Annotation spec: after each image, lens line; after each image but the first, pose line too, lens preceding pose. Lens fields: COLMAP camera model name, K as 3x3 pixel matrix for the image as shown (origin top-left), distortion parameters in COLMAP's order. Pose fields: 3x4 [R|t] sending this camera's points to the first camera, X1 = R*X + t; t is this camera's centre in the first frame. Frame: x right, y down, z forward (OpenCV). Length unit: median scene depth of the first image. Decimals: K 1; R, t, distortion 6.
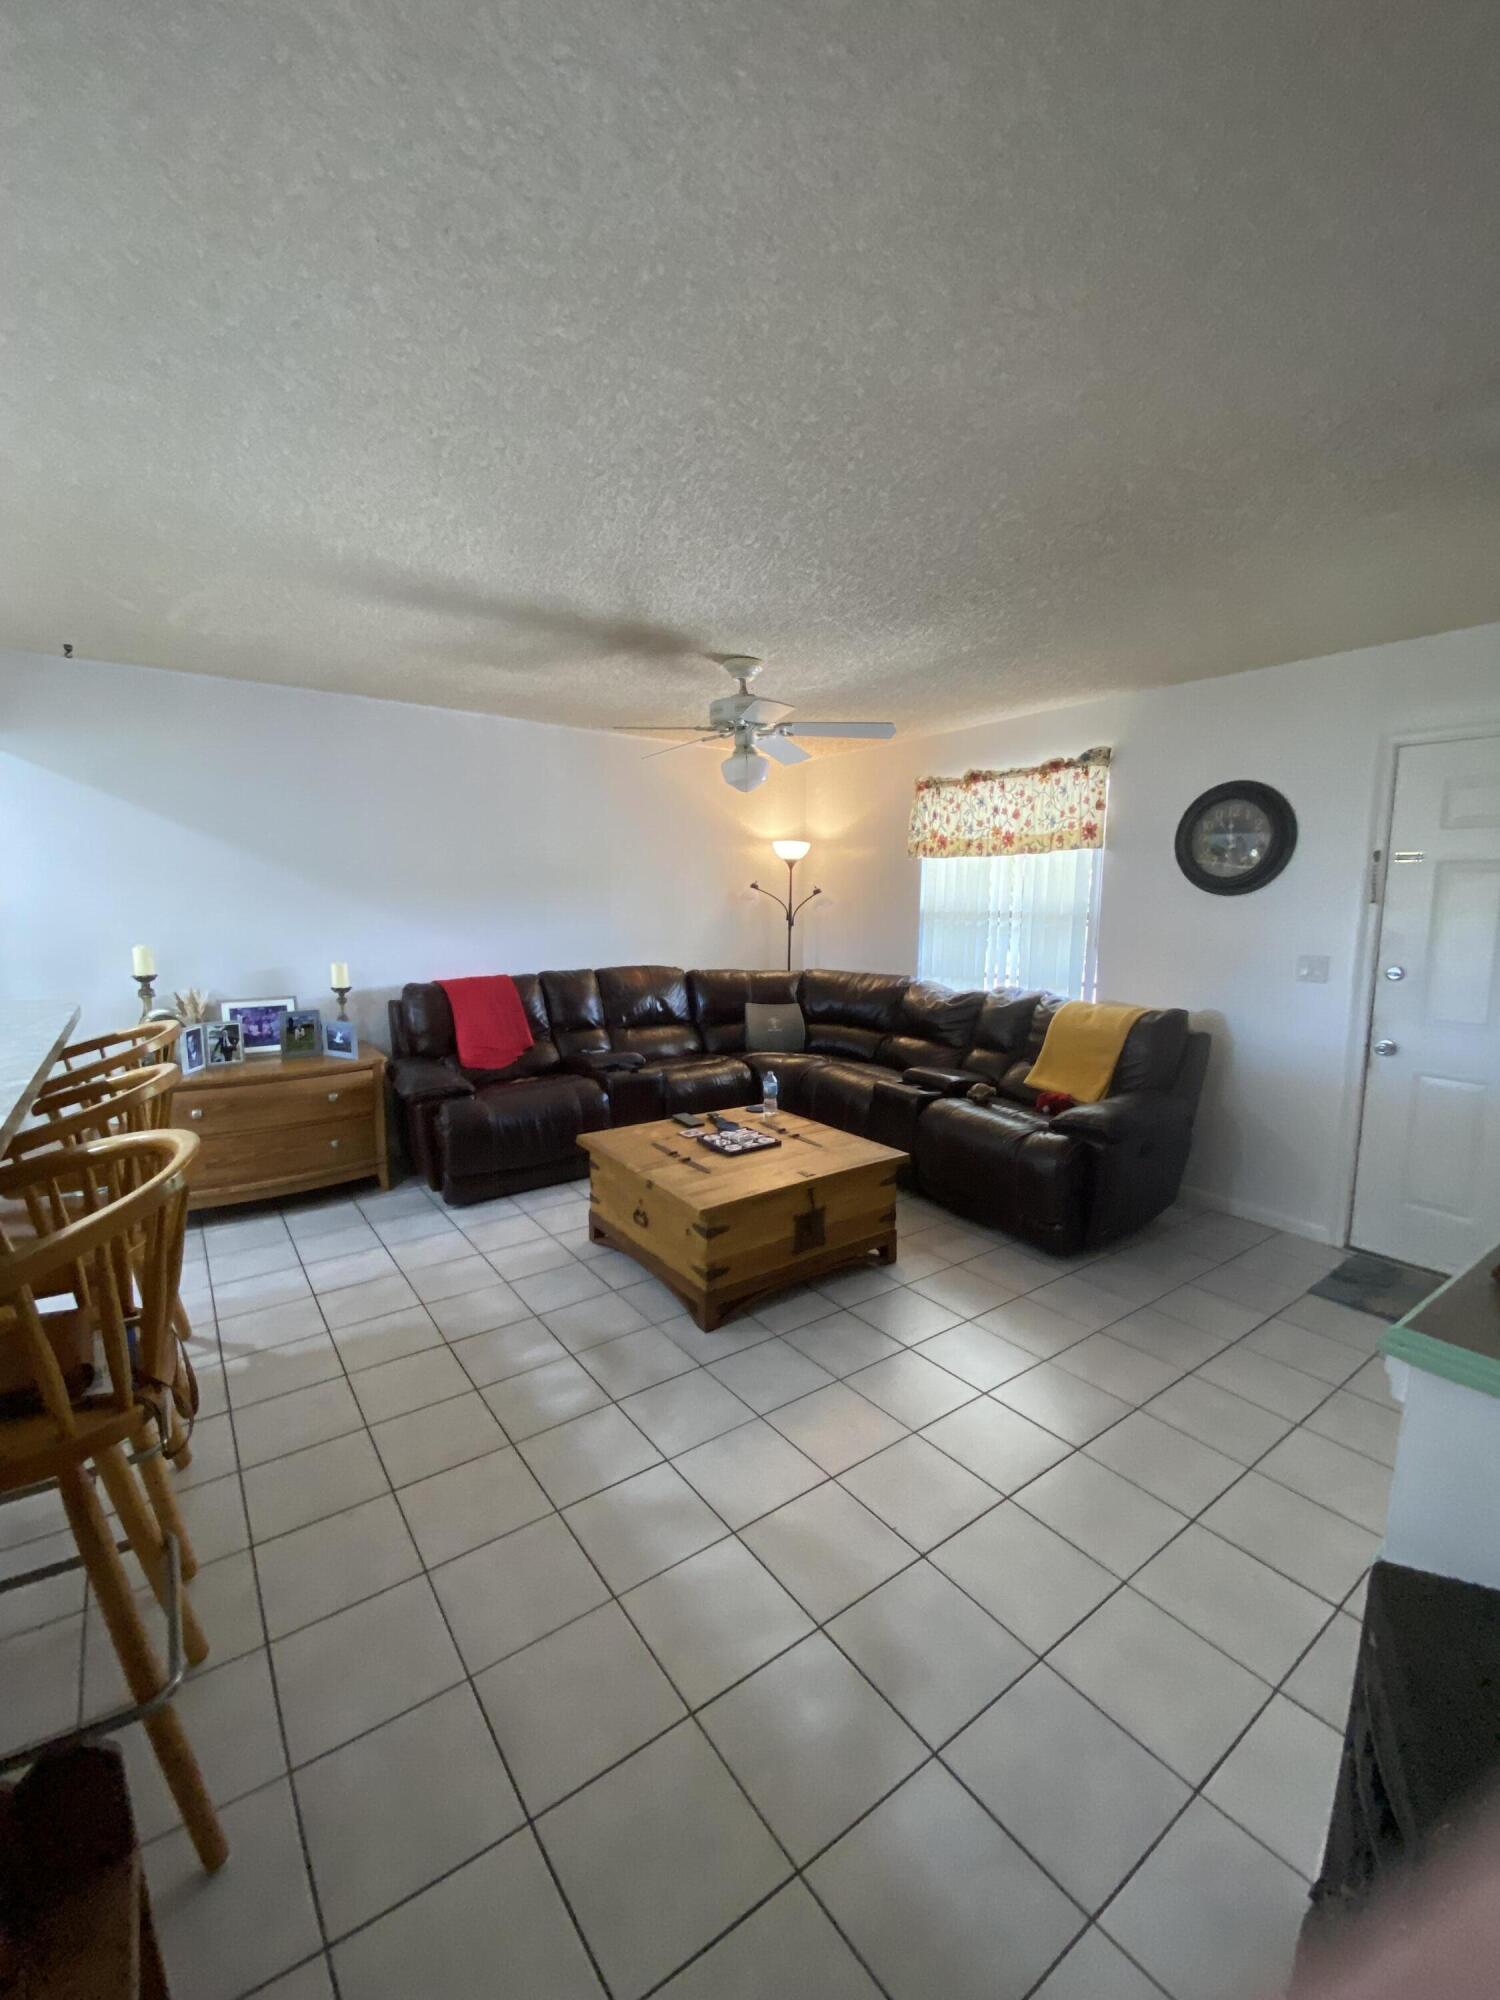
lens RADIAL K [[813.7, 0, 743.7], [0, 813.7, 1026.0], [0, 0, 1]] dist [-0.000045, -0.000130]
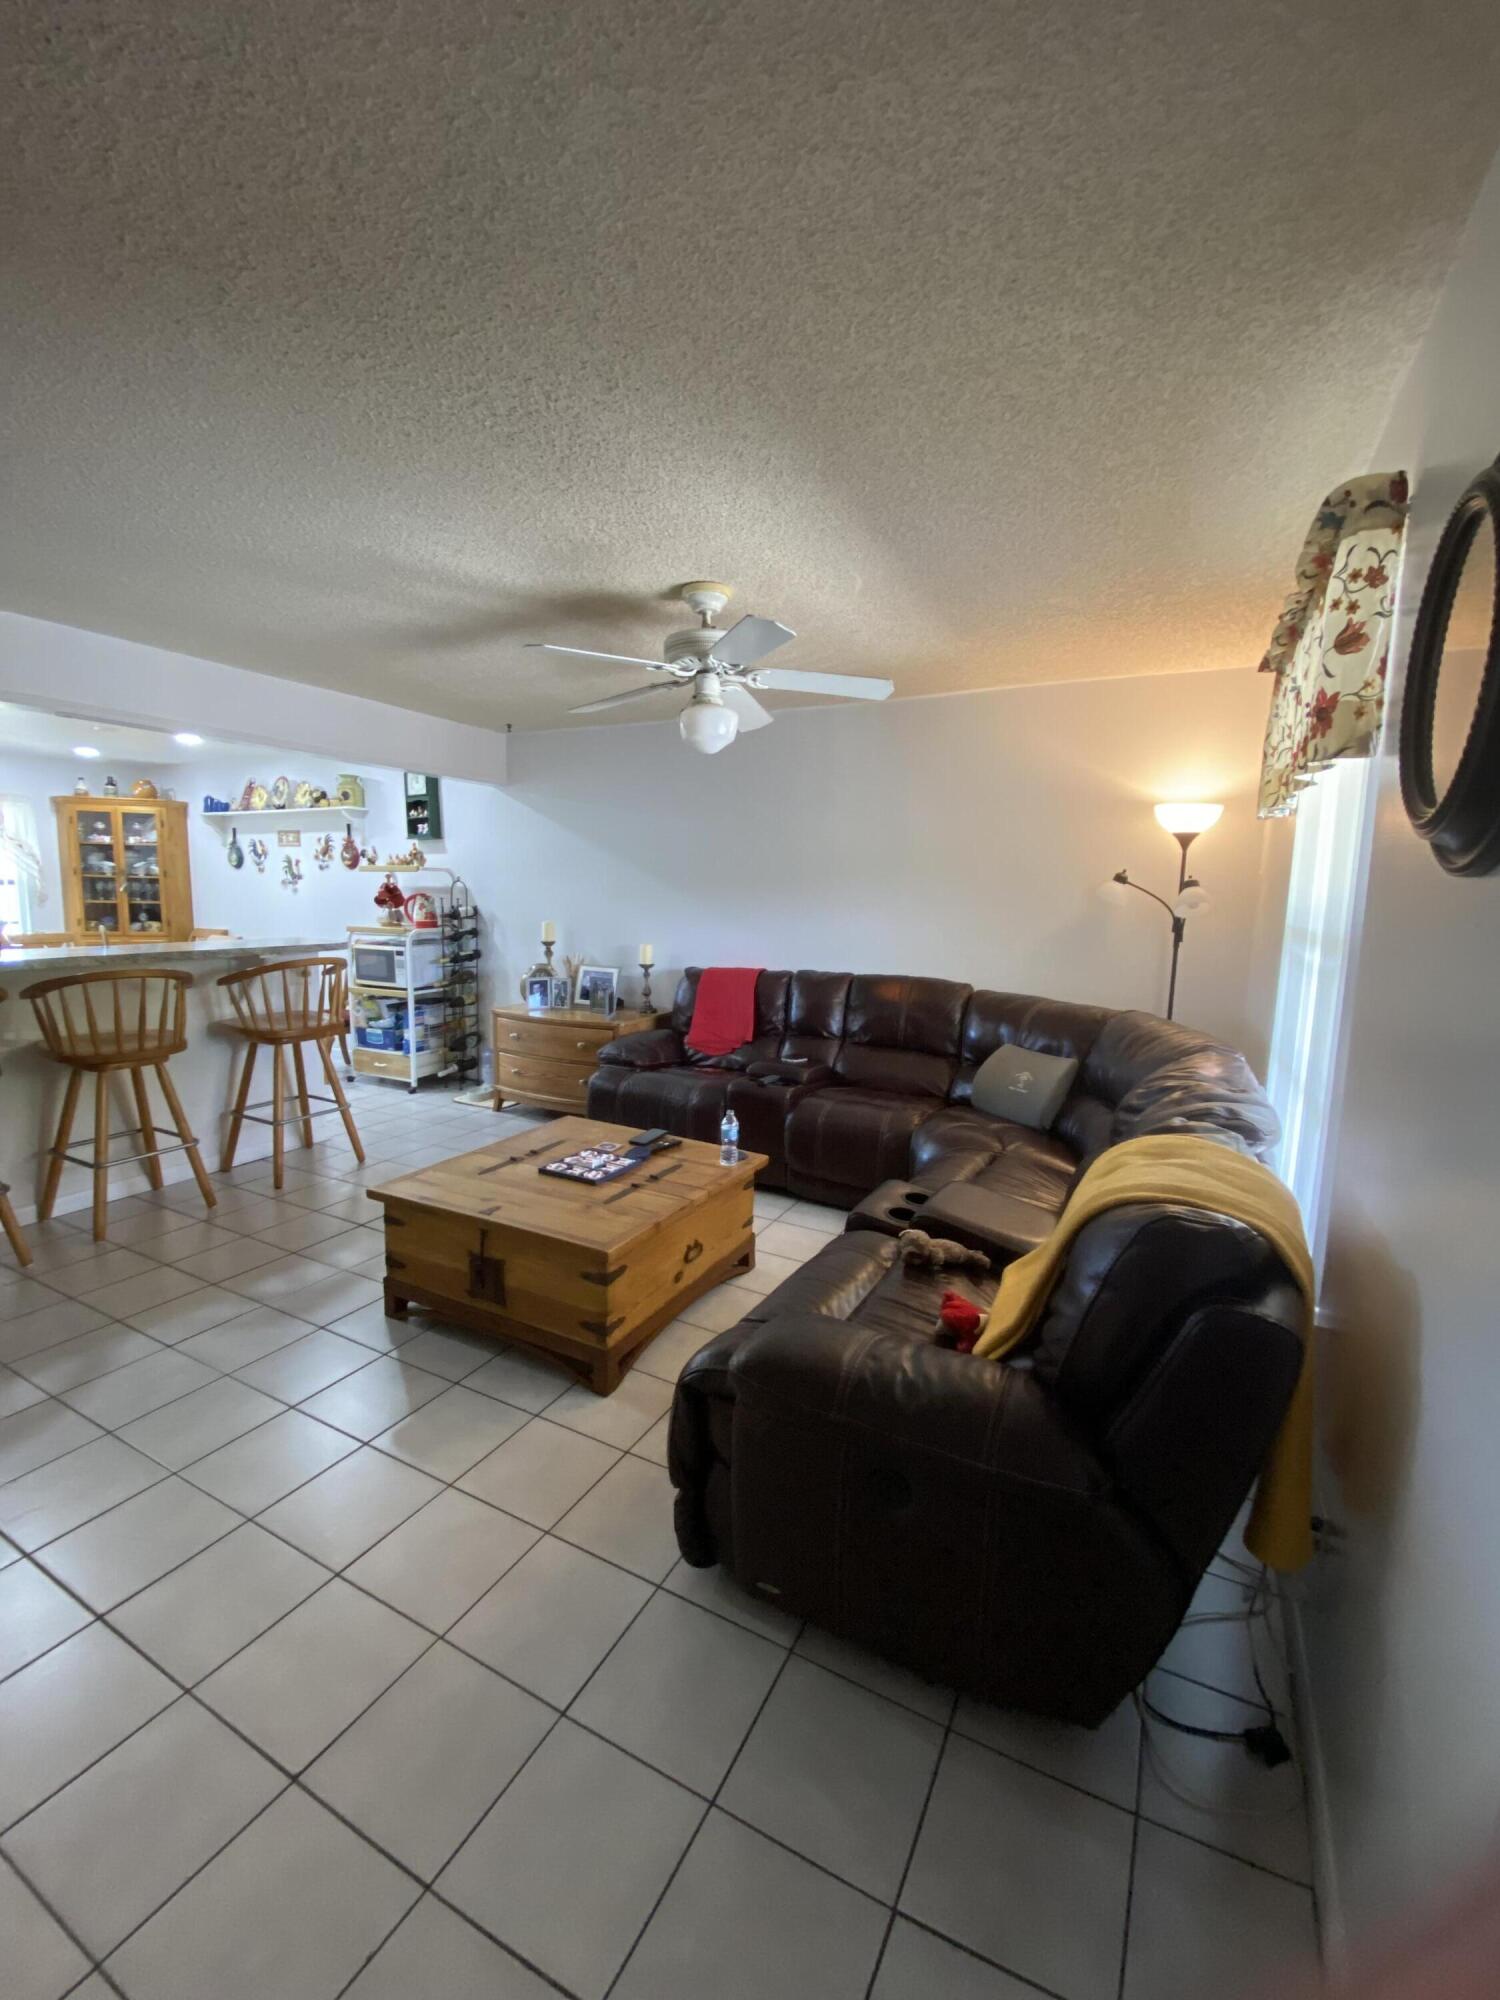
lens RADIAL K [[813.7, 0, 743.7], [0, 813.7, 1026.0], [0, 0, 1]] dist [-0.000045, -0.000130]
pose [[0.431974, 0.150135, -0.889302, 0.731861], [-0.154900, 0.983745, 0.090837, -0.099650], [0.888484, 0.098514, 0.448208, 0.673170]]
